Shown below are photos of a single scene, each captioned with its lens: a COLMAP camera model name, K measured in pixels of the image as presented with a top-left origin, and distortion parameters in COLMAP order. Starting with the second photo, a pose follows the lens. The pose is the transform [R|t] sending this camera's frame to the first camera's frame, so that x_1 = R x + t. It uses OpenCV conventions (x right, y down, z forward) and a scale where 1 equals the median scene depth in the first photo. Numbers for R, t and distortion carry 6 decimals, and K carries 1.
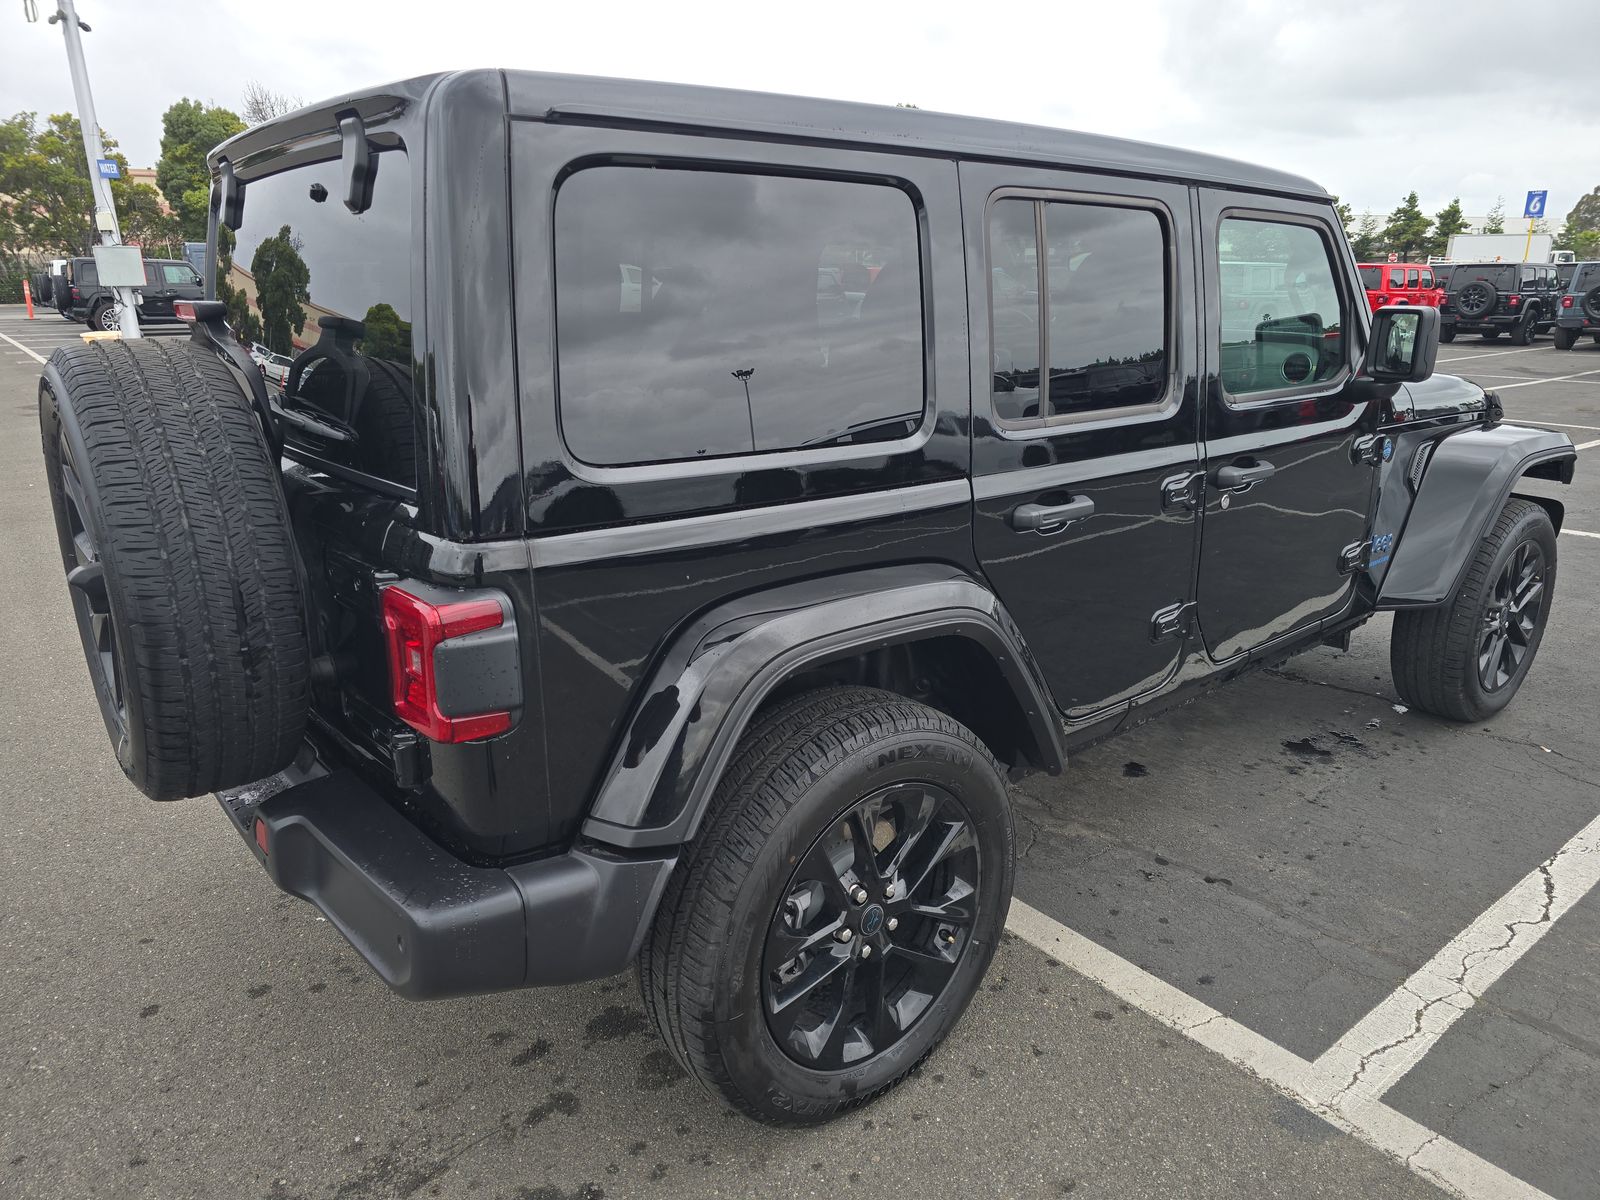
lens RADIAL K [[1129.1, 0, 800.0], [0, 1129.1, 600.0], [0, 0, 1]] dist [0.006901, -0.028935]
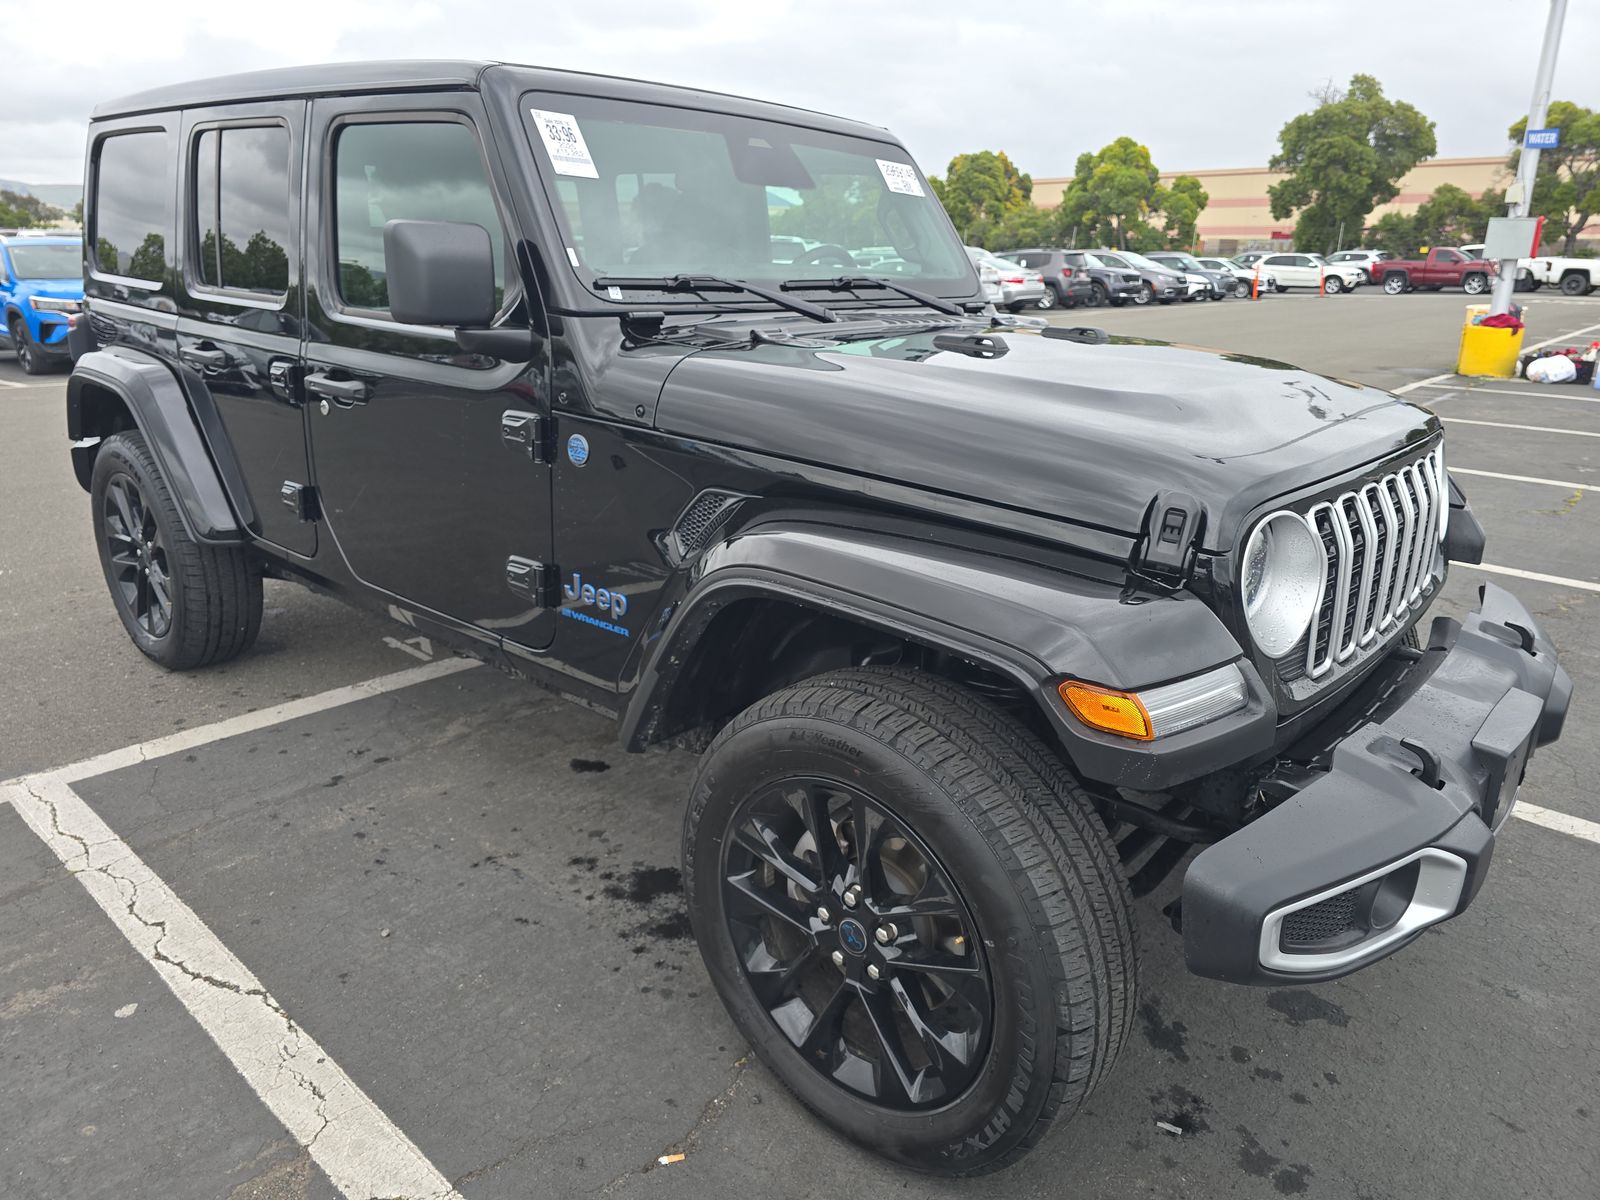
lens RADIAL K [[1129.1, 0, 800.0], [0, 1129.1, 600.0], [0, 0, 1]] dist [0.006901, -0.028935]
pose [[0.150808, 0.318625, -0.935807, 1.546573], [-0.311389, 0.913756, 0.260935, -0.350349], [0.938240, 0.252049, 0.237018, 1.275115]]
